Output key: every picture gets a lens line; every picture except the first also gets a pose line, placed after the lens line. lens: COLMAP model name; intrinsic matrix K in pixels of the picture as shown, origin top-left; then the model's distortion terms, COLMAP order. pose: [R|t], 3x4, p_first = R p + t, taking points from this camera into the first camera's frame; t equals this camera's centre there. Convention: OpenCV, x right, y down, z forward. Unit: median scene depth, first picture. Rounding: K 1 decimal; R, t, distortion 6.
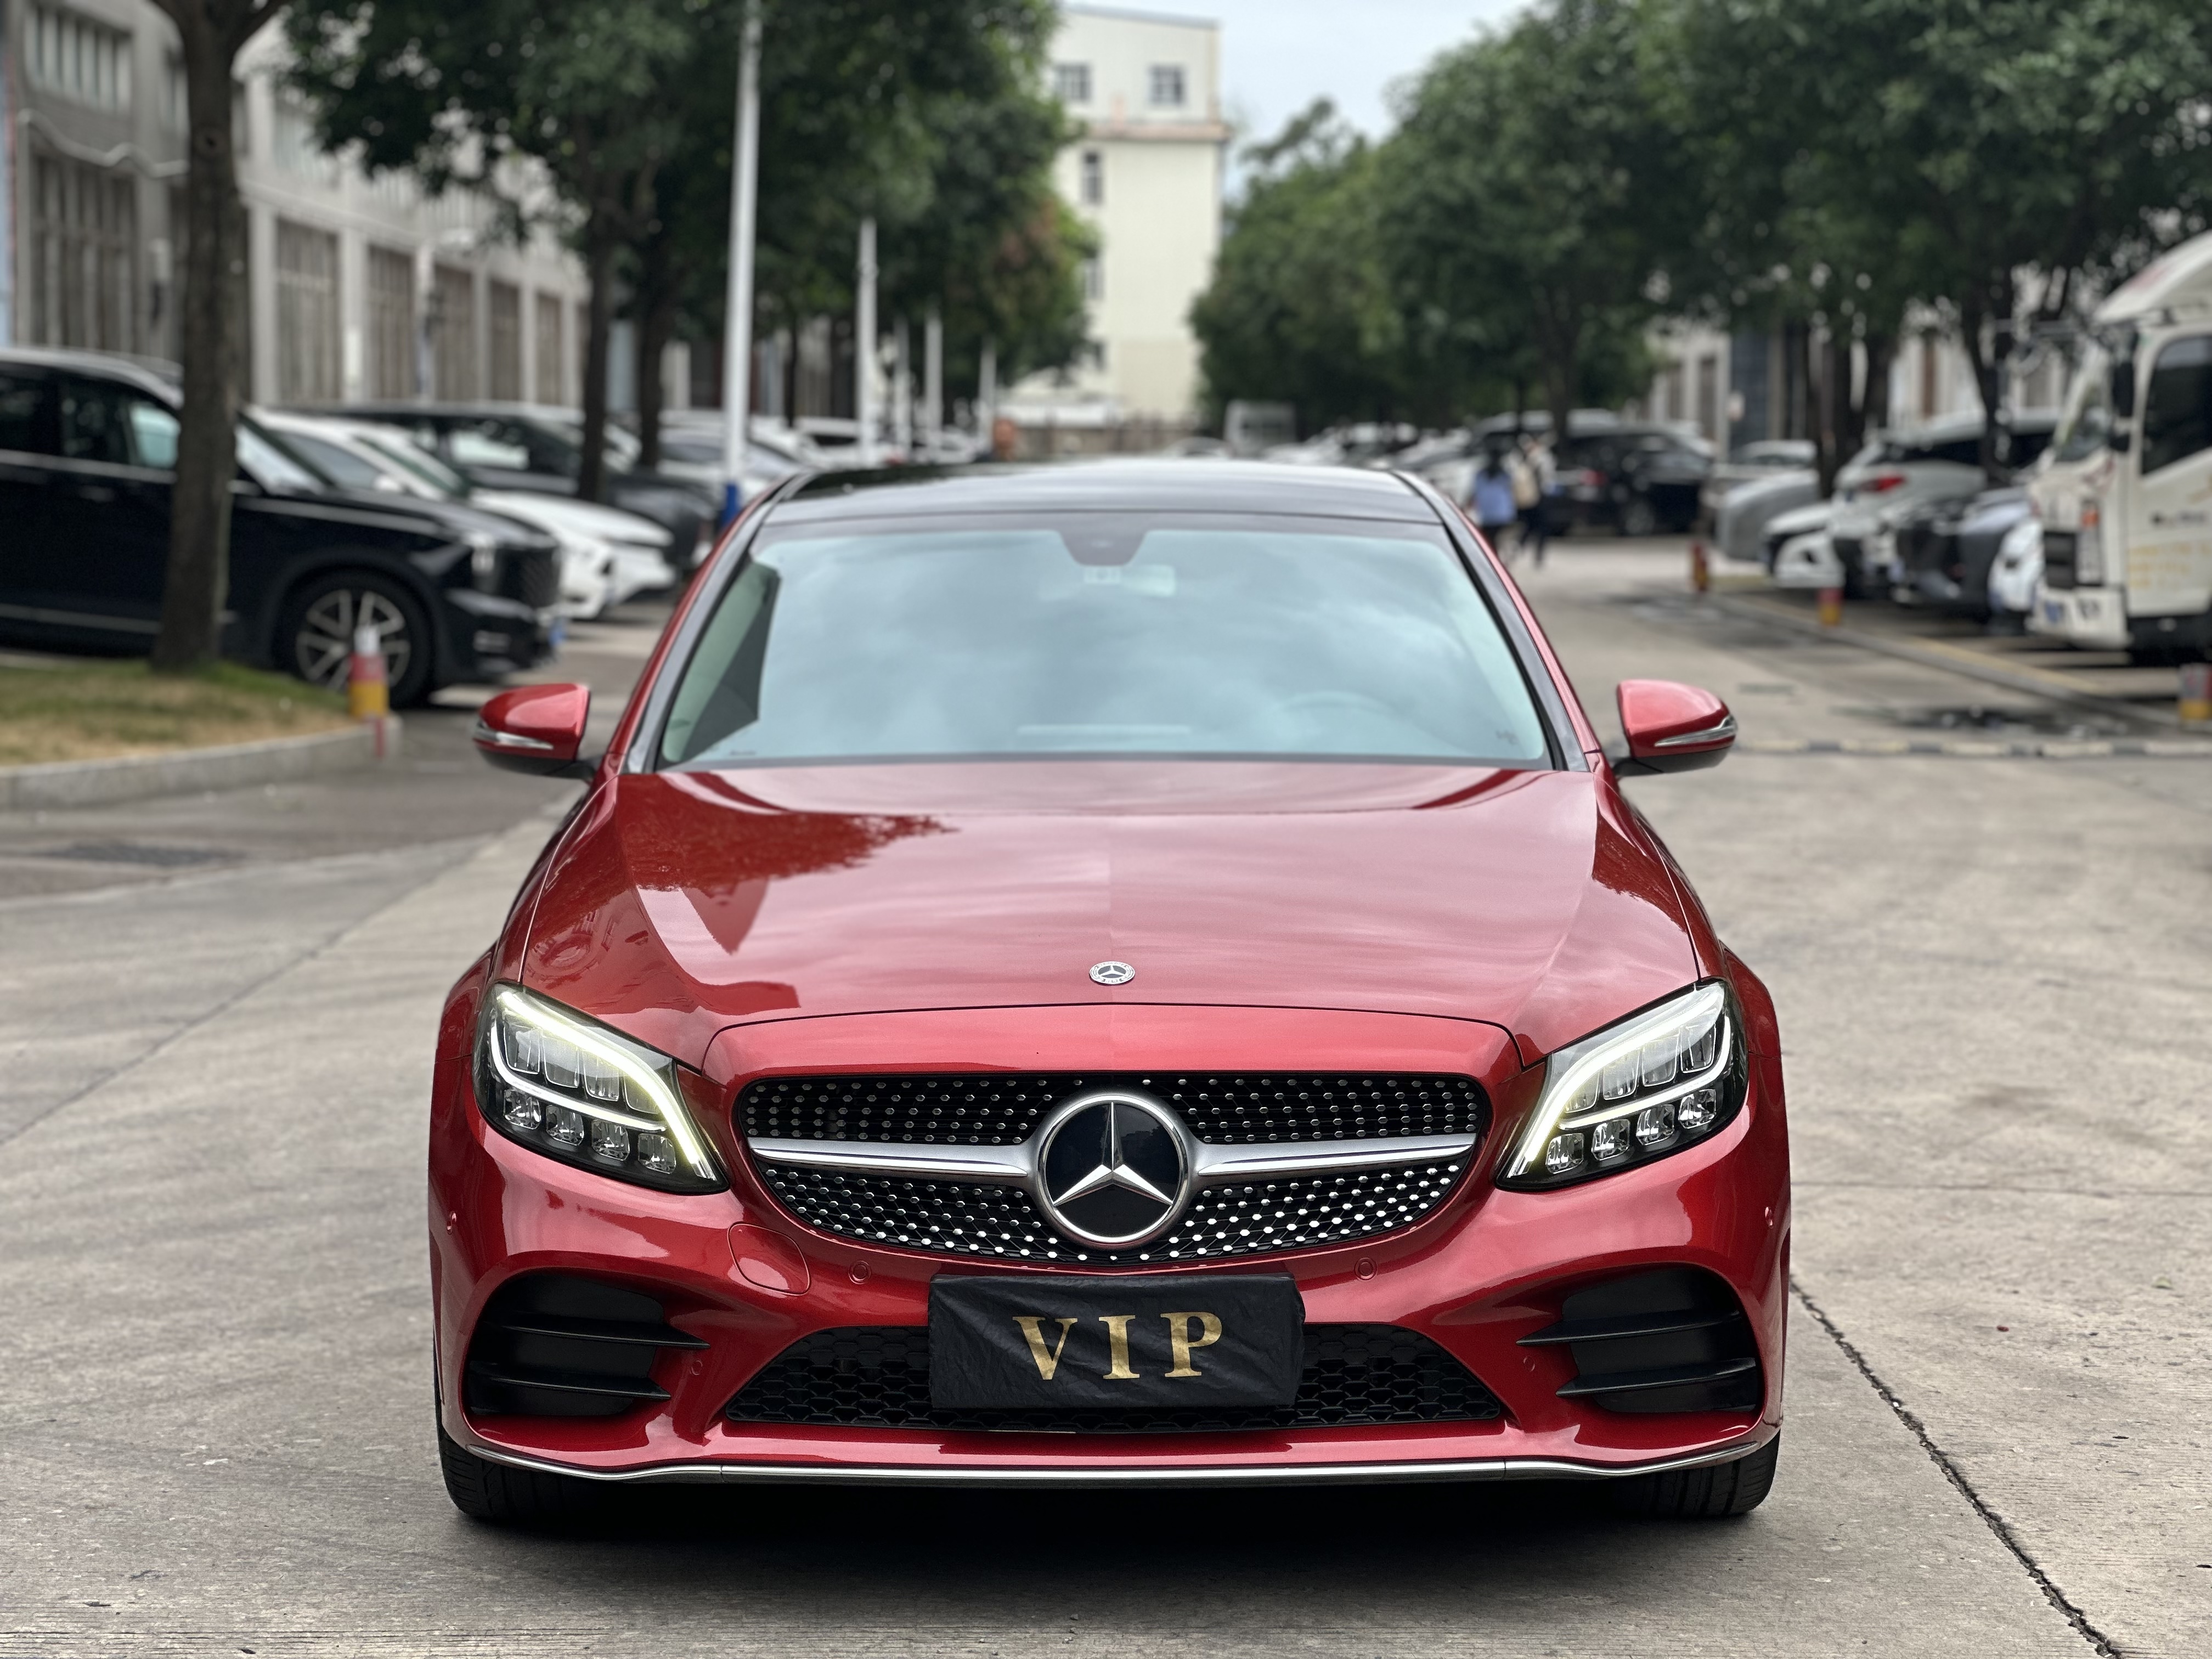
lens RADIAL K [[4978.7, 0, 1106.0], [0, 4978.7, 829.5], [0, 0, 1]] dist [0.131197, 0.085349]
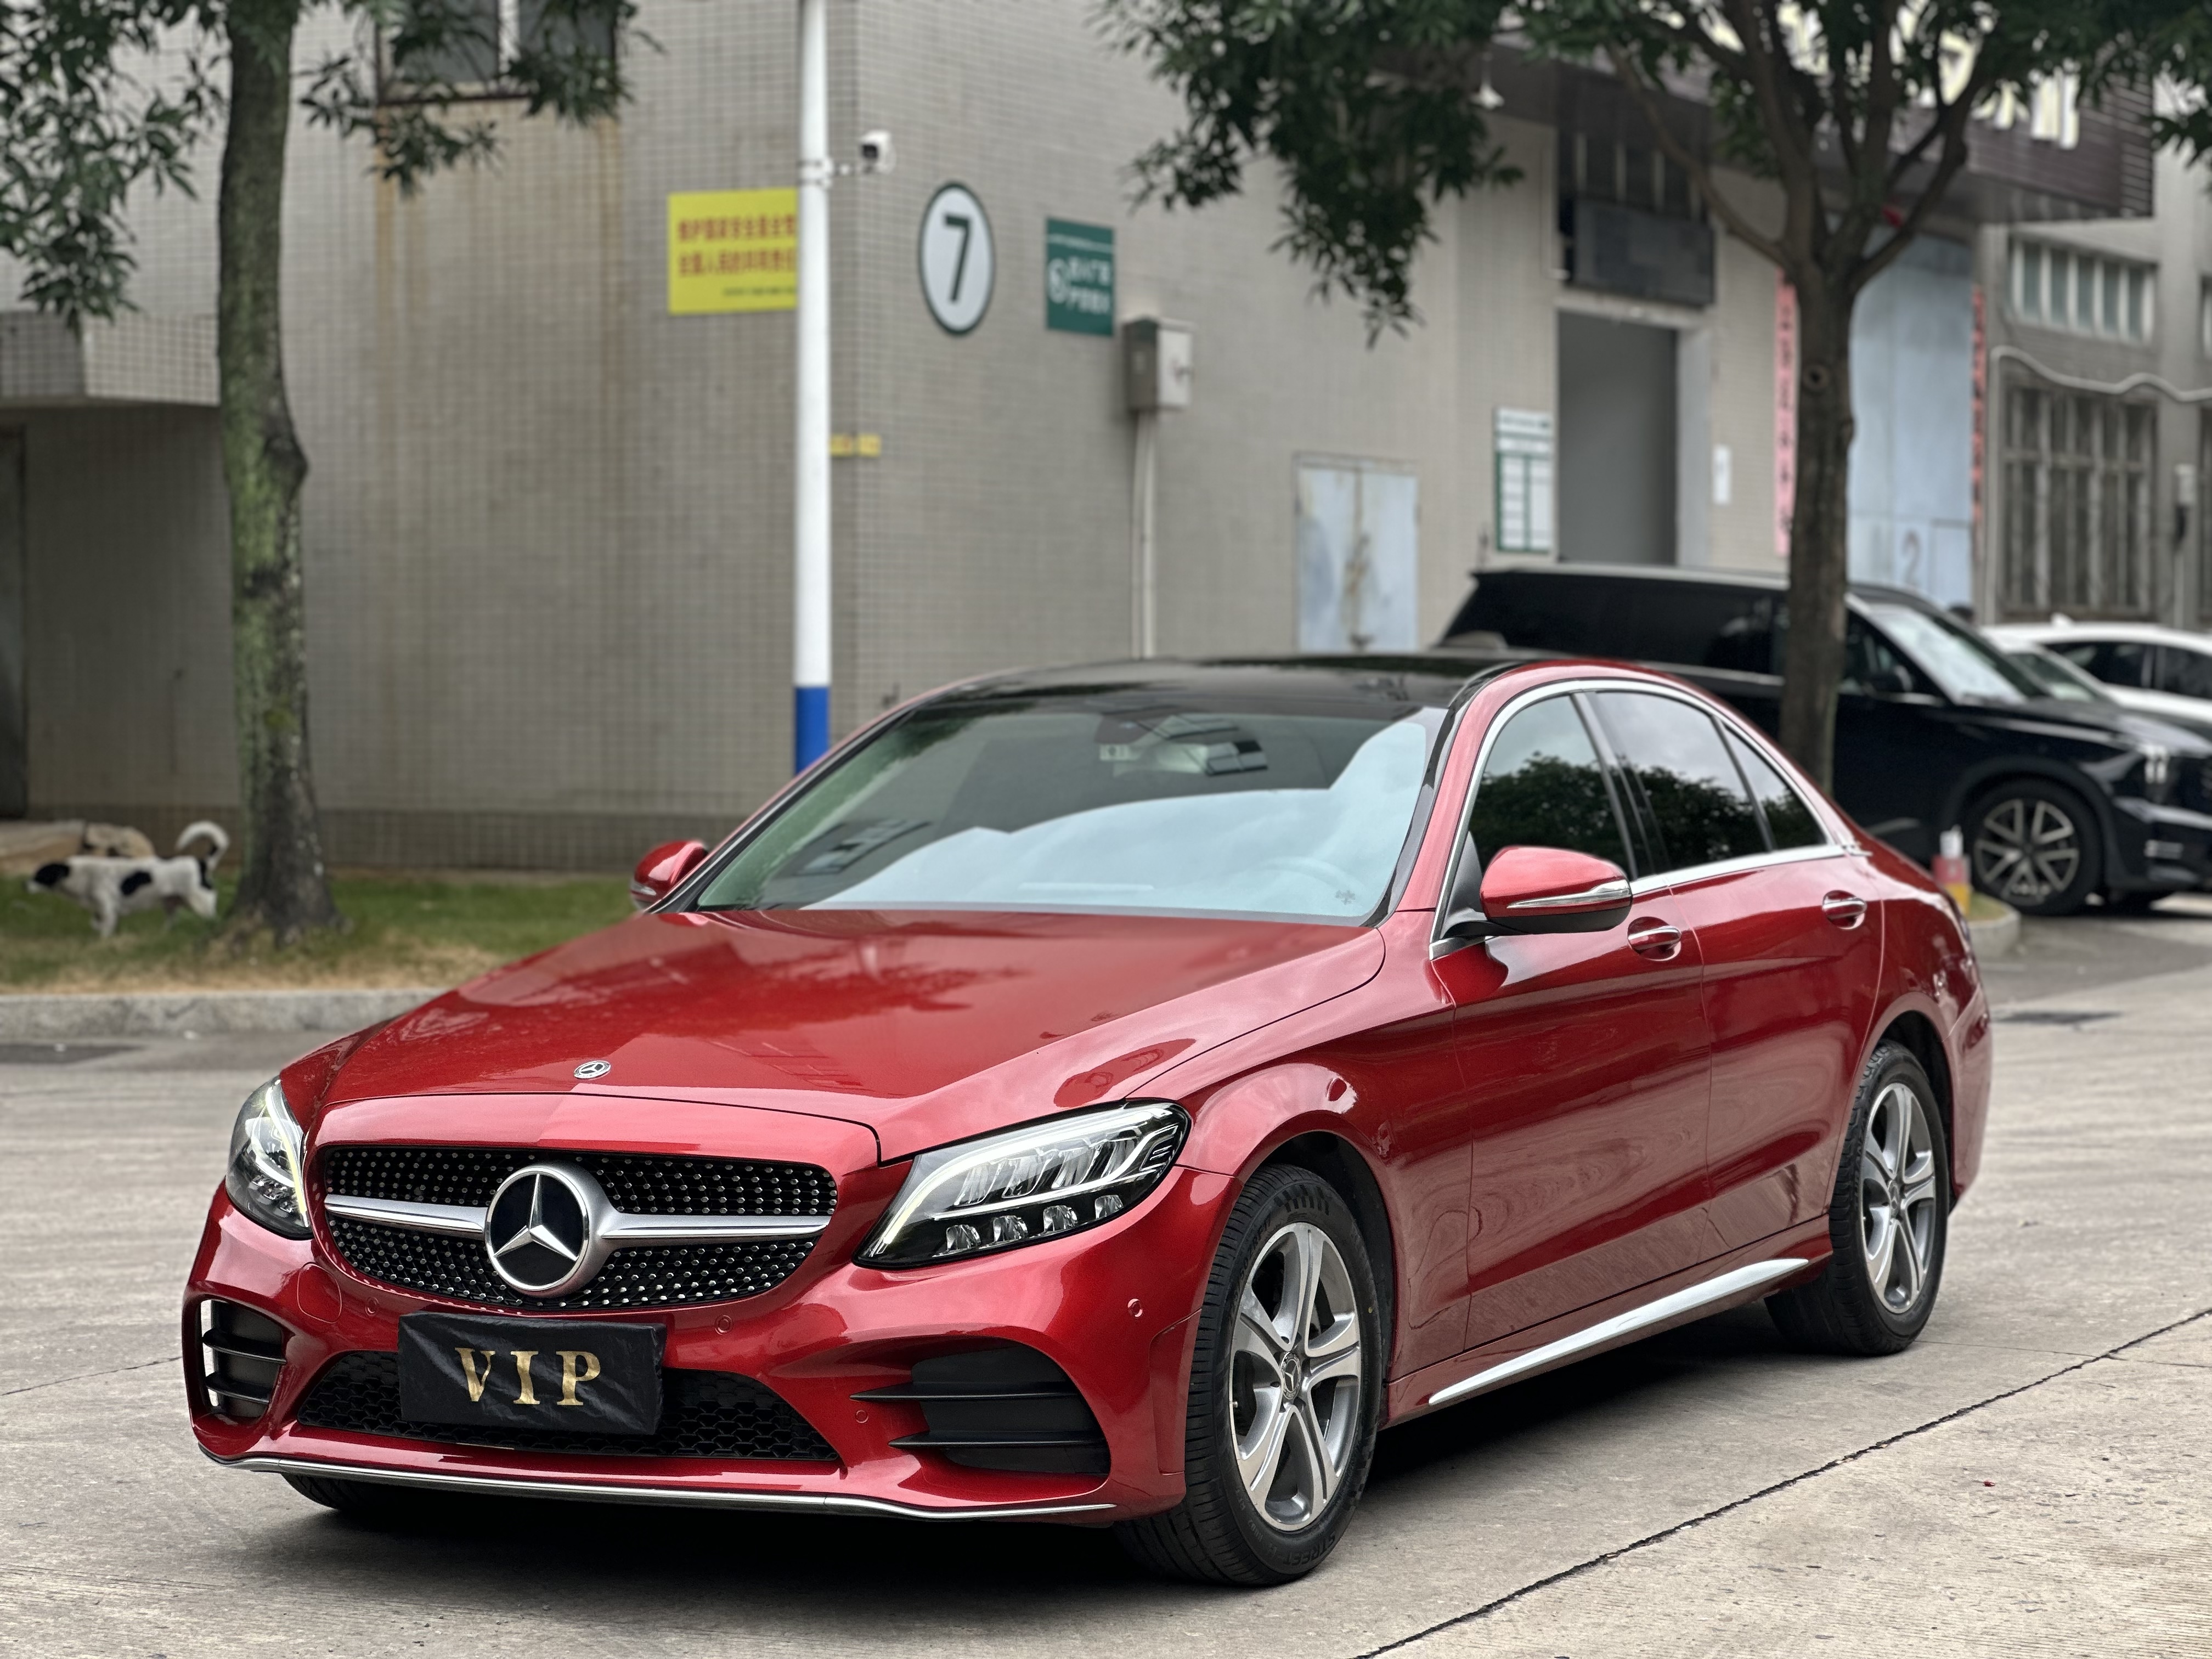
lens RADIAL K [[4901.0, 0, 1116.3], [0, 4901.0, 908.5], [0, 0, 1]] dist [0.356209, 0.522685]
pose [[0.877295, 0.016077, -0.479682, 0.688107], [-0.030180, 0.999309, -0.021704, 0.011912], [0.479001, 0.033518, 0.877174, 0.015791]]
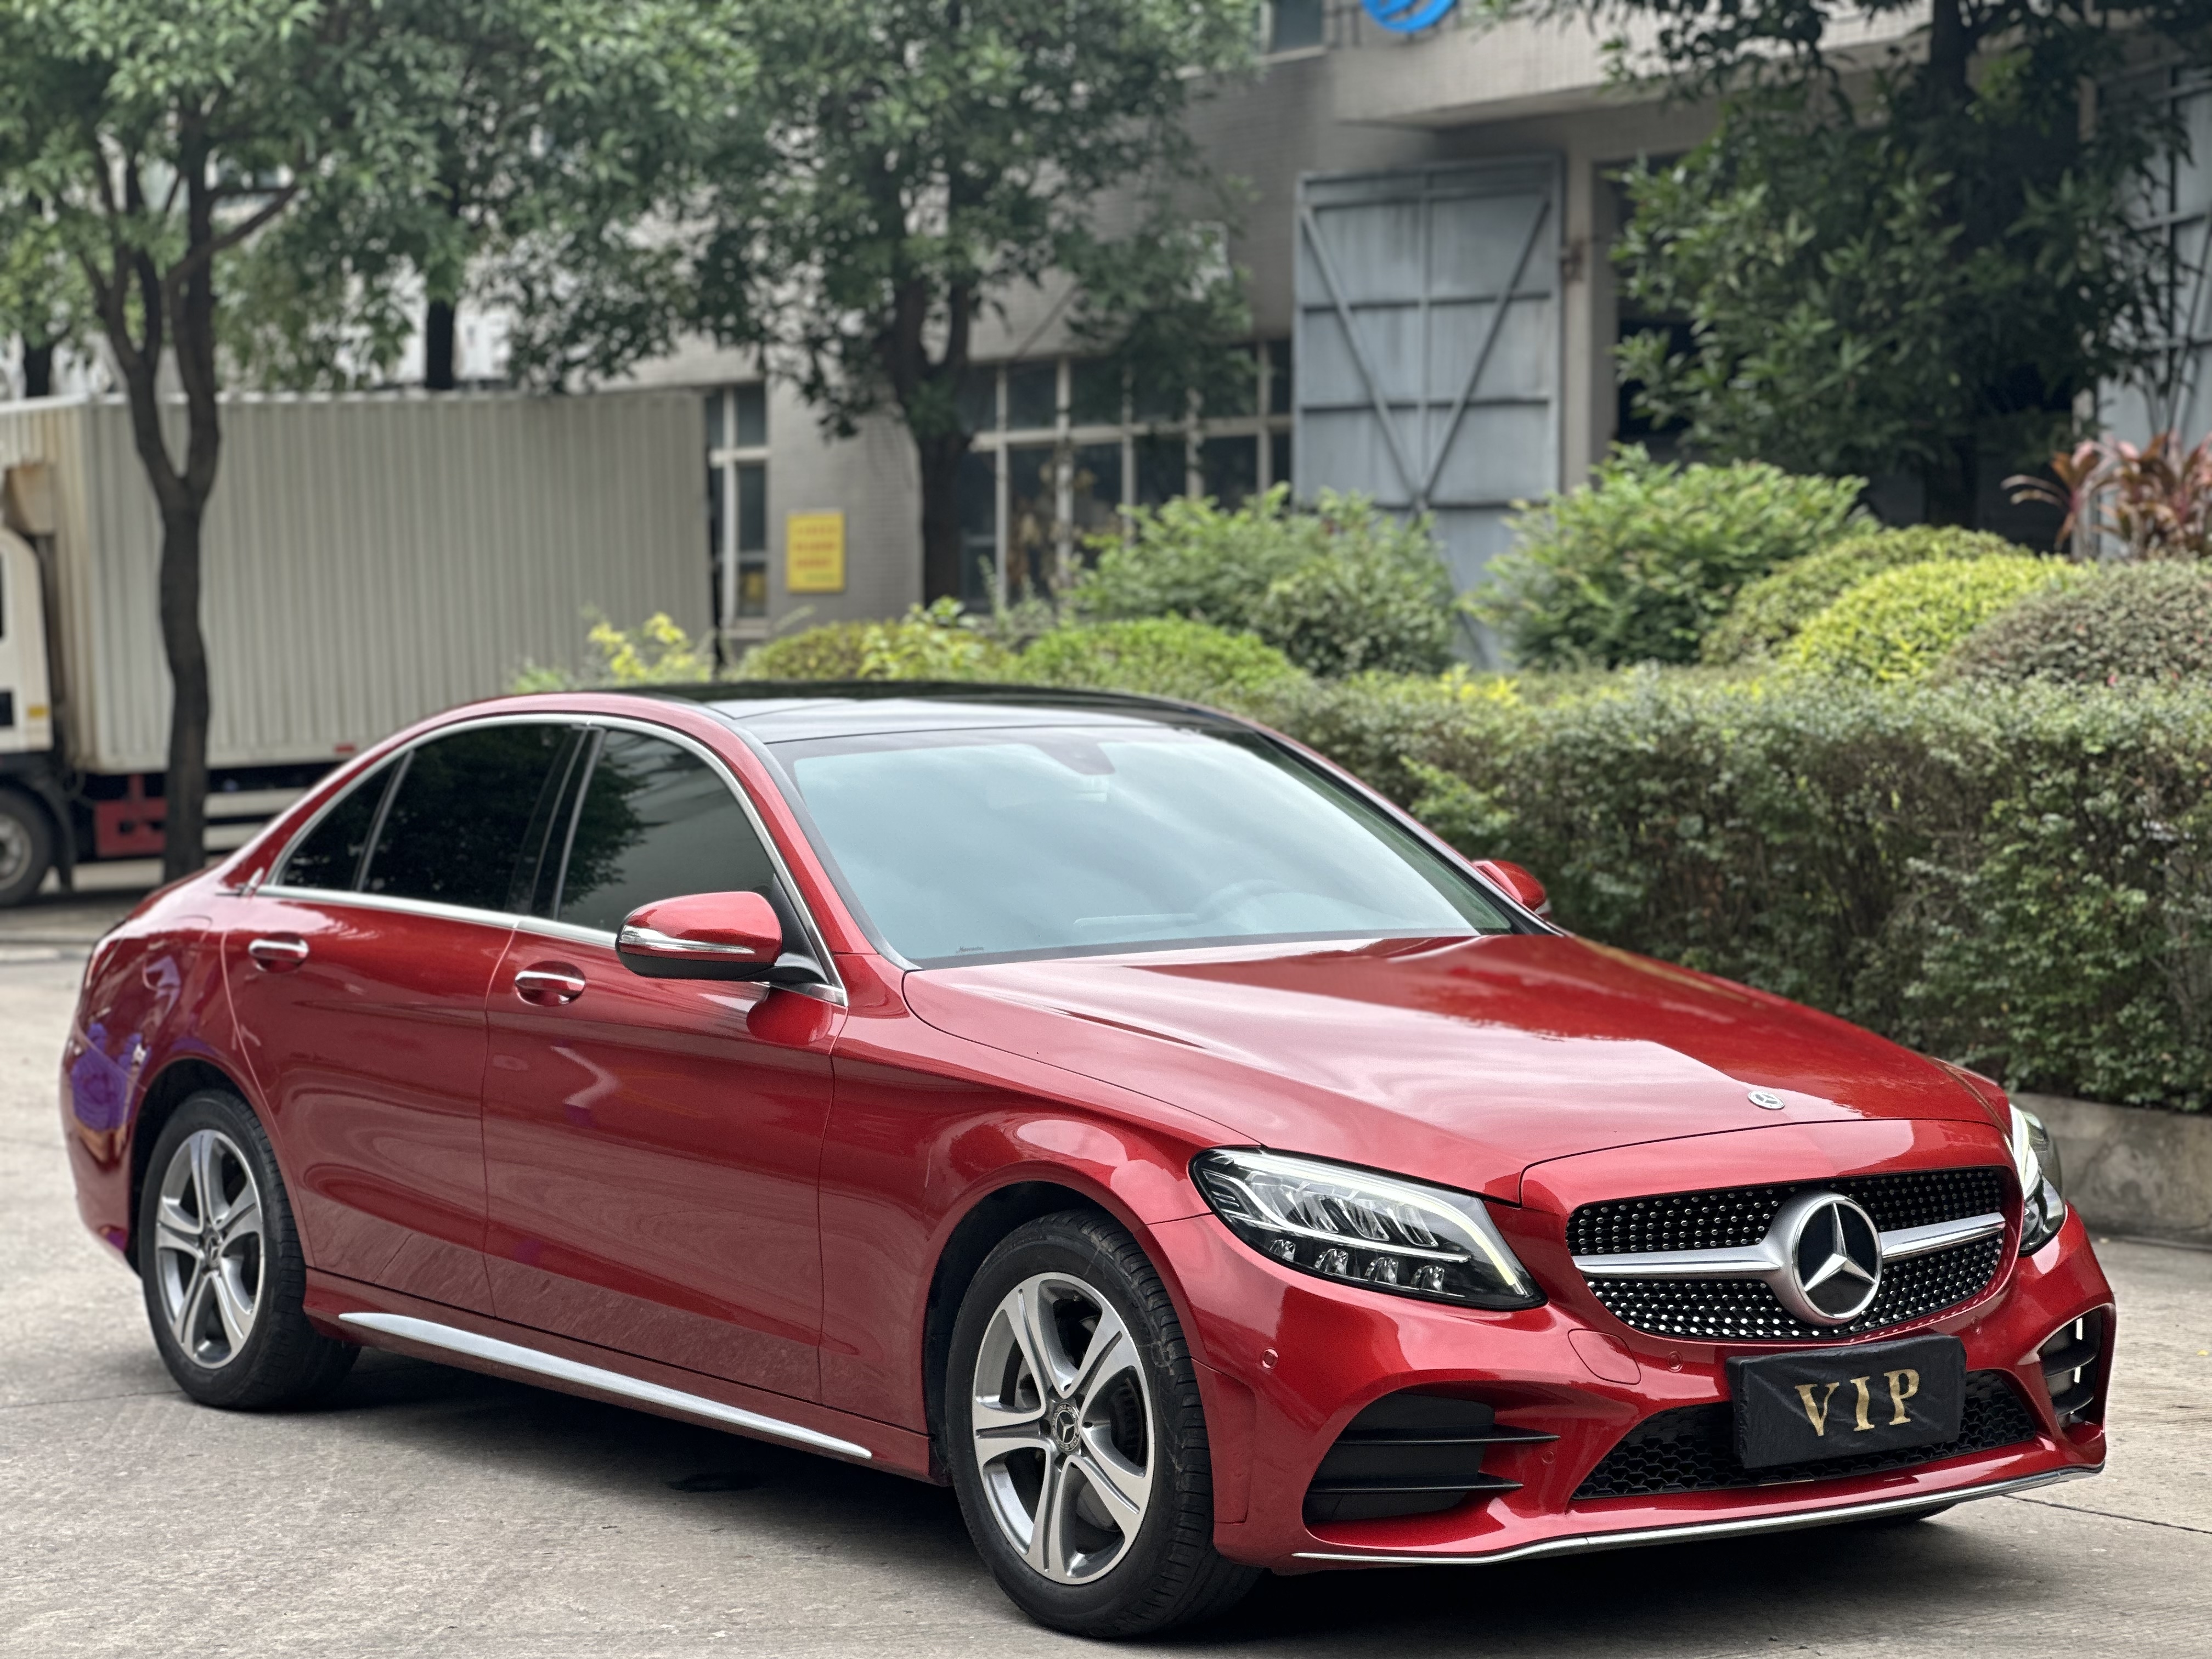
lens RADIAL K [[4901.0, 0, 1116.3], [0, 4901.0, 908.5], [0, 0, 1]] dist [0.356209, 0.522685]
pose [[0.806946, -0.034822, 0.589598, -0.837793], [0.050675, 0.998661, -0.010374, -0.013101], [-0.588448, 0.038249, 0.807630, 0.124704]]
